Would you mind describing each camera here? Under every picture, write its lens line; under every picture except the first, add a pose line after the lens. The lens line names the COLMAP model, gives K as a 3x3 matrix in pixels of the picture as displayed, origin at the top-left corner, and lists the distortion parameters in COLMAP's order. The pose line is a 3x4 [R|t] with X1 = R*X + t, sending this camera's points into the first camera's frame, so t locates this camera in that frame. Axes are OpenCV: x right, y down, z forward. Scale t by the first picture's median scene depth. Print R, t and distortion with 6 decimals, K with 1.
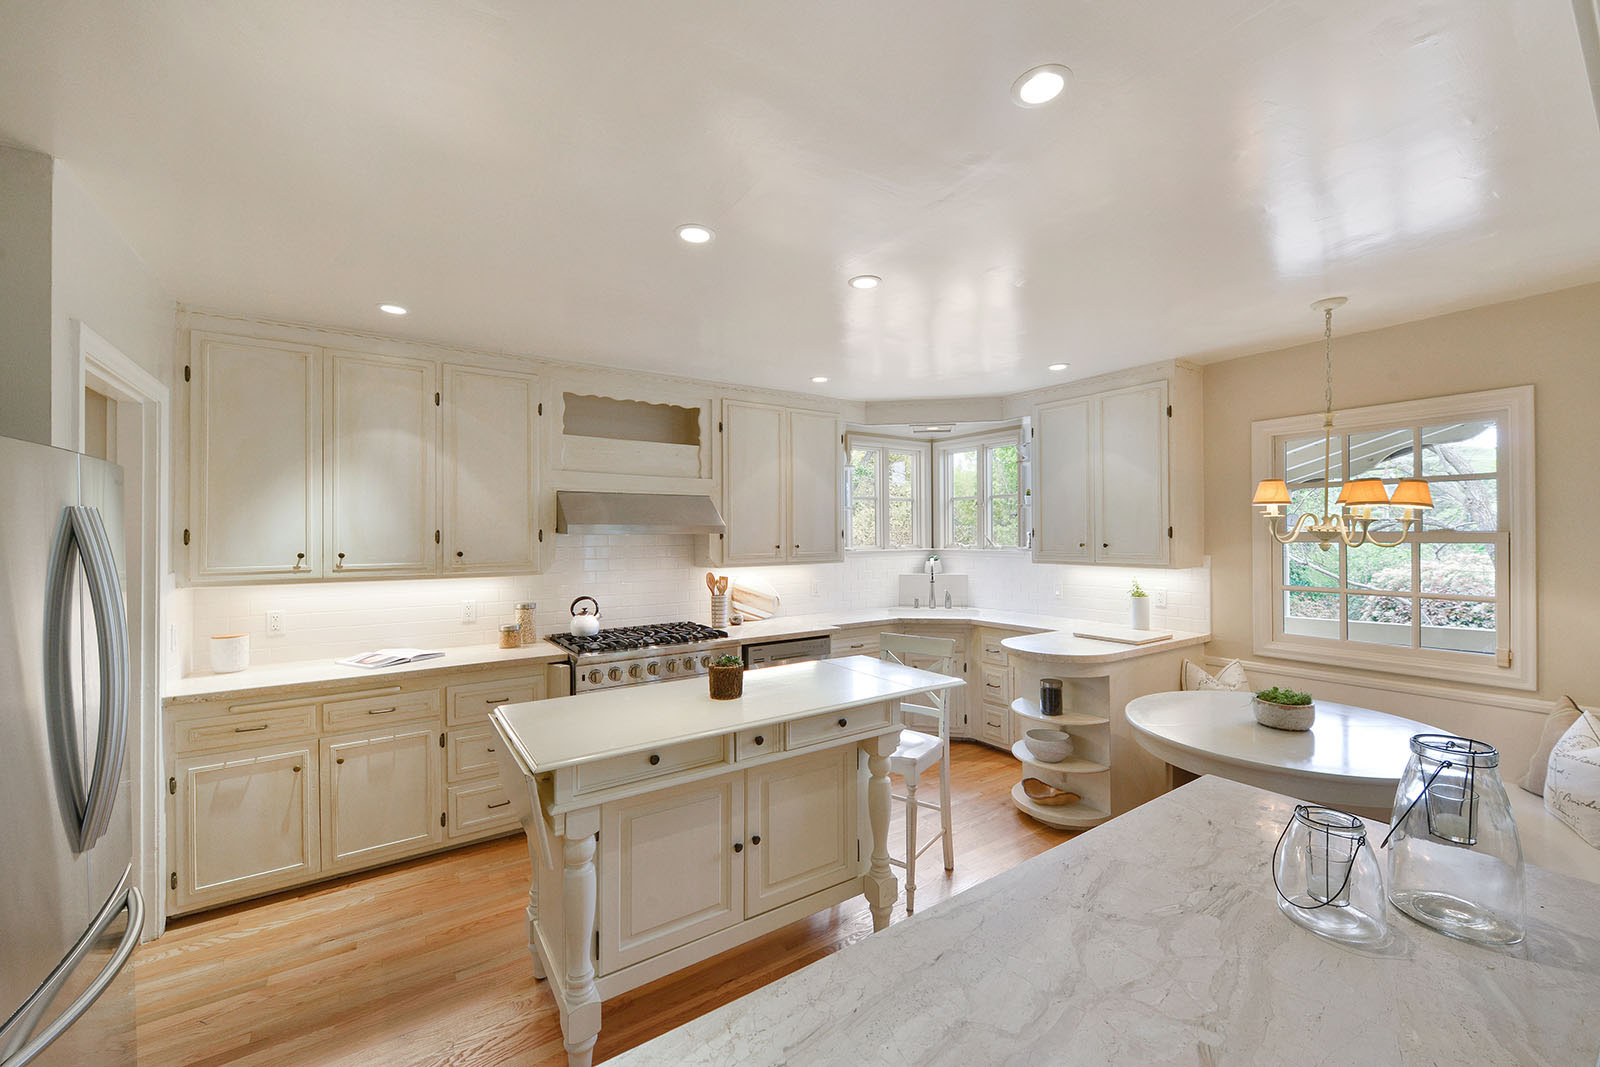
lens RADIAL K [[631.7, 0, 800.0], [0, 631.7, 533.5], [0, 0, 1]] dist [0.000682, -0.000081]
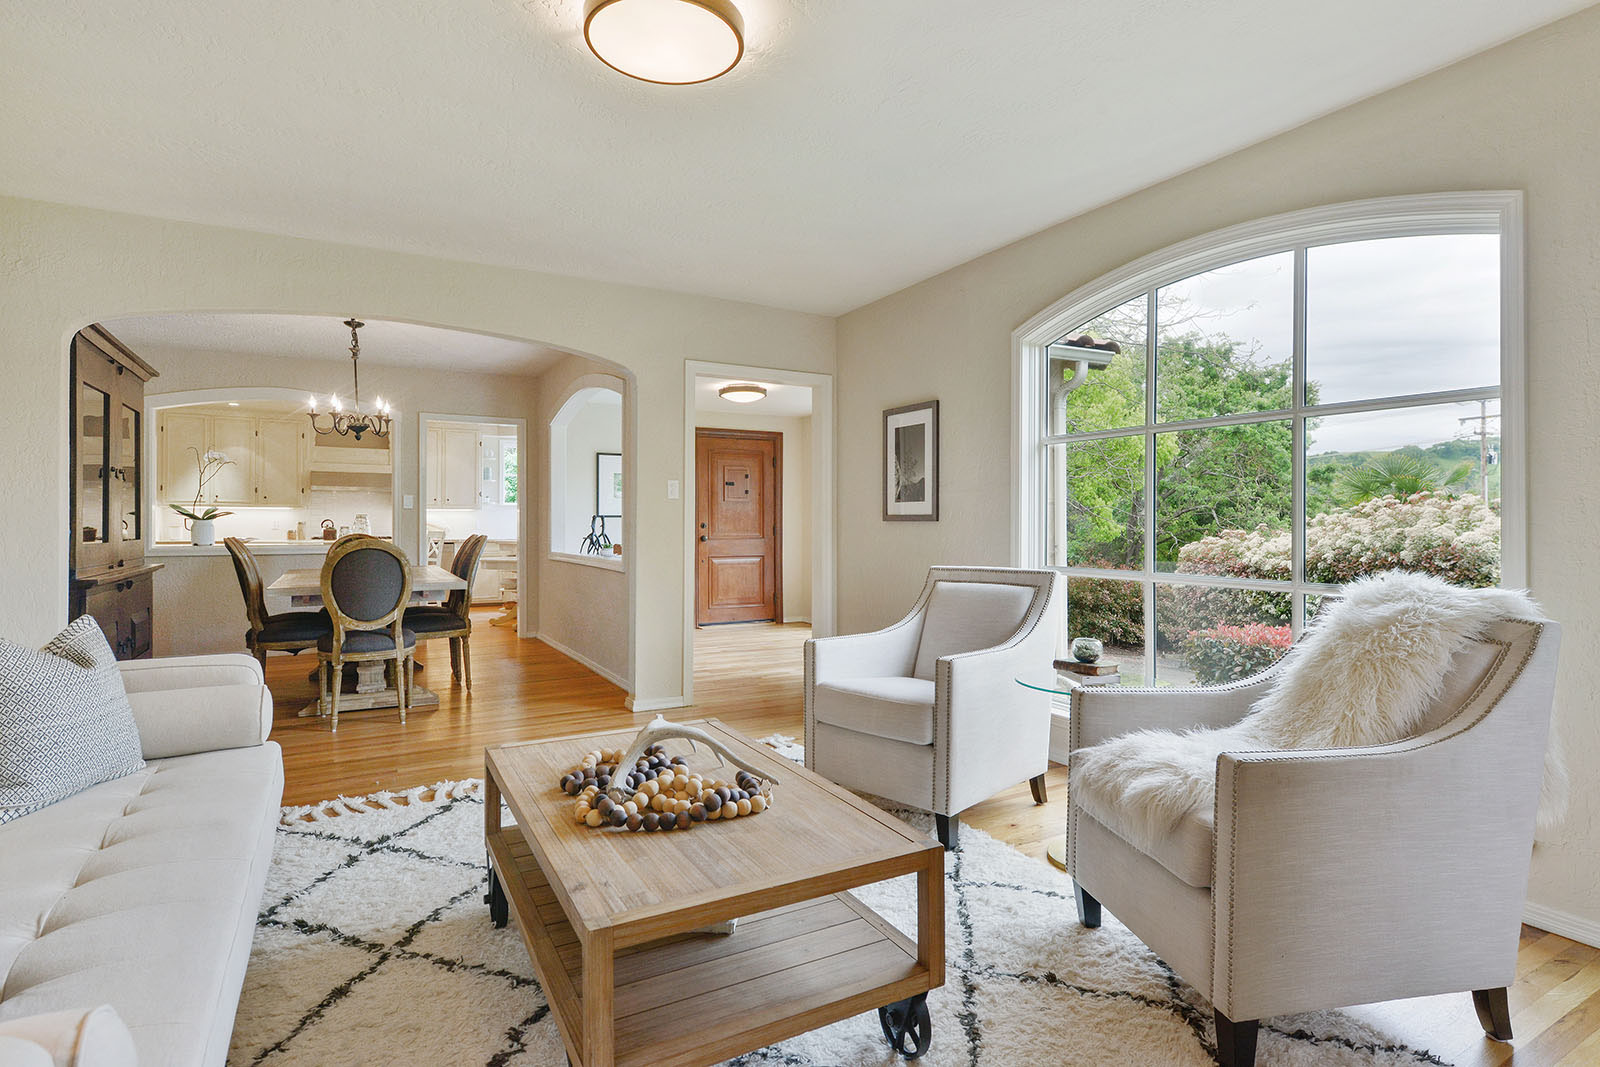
lens RADIAL K [[813.8, 0, 802.8], [0, 813.8, 521.9], [0, 0, 1]] dist [0.001803, 0.000004]
pose [[0.996769, 0.008628, -0.079851, 1.548108], [-0.008753, 0.999961, -0.001223, 0.099363], [0.079837, 0.001918, 0.996806, -1.705773]]
